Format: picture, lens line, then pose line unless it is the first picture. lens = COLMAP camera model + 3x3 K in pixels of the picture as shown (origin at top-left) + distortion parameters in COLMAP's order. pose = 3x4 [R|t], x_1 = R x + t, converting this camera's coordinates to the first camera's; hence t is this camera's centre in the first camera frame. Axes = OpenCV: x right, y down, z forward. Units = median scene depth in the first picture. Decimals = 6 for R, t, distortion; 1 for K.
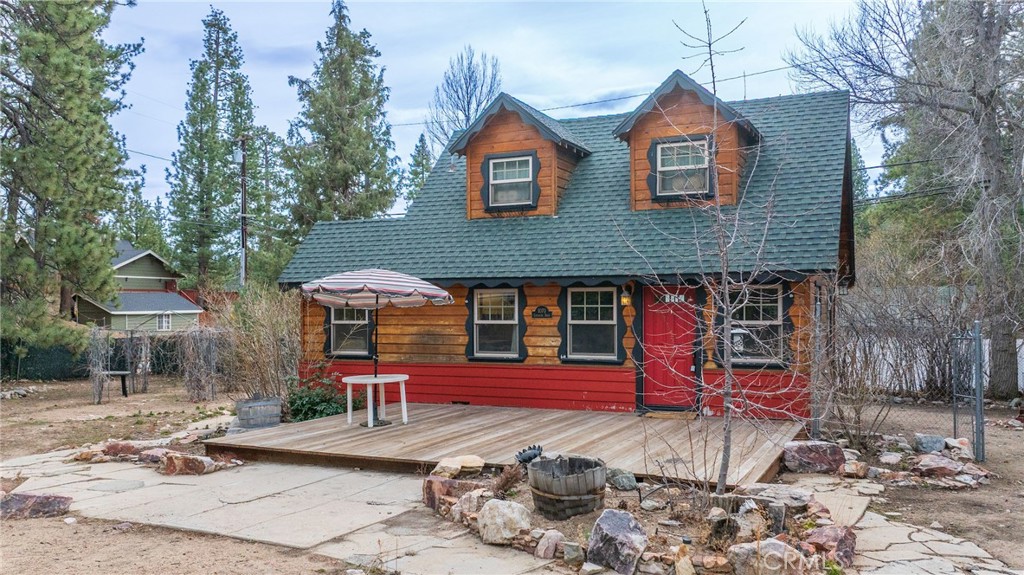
lens RADIAL K [[725.4, 0, 516.1], [0, 725.4, 291.7], [0, 0, 1]] dist [-0.012547, -0.002809]
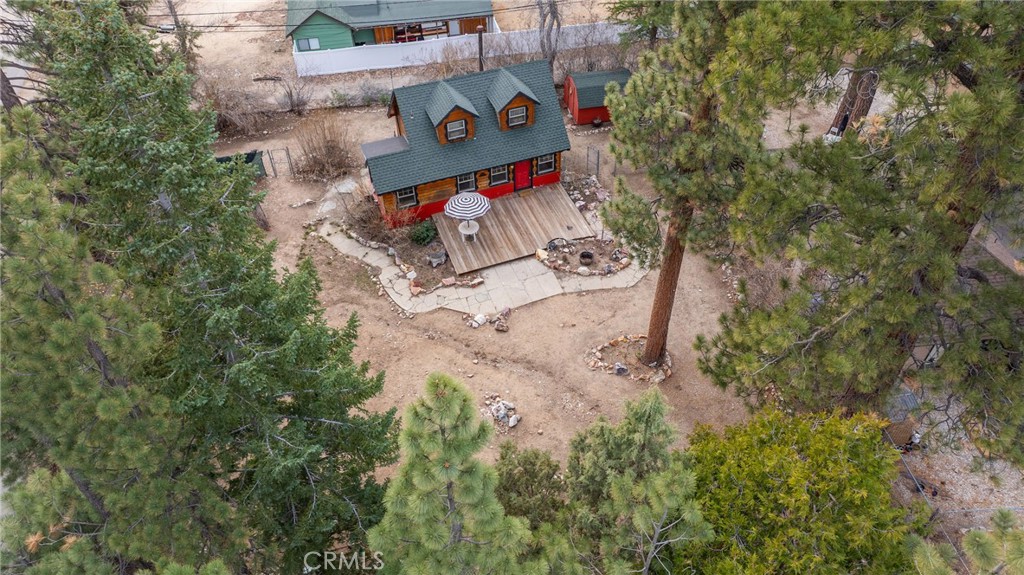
lens RADIAL K [[725.4, 0, 514.6], [0, 725.4, 284.6], [0, 0, 1]] dist [-0.012547, -0.002809]
pose [[0.721414, -0.479006, 0.500115, -1.486398], [0.010501, 0.729667, 0.683722, -1.583656], [-0.692424, -0.487995, 0.531422, -0.835952]]
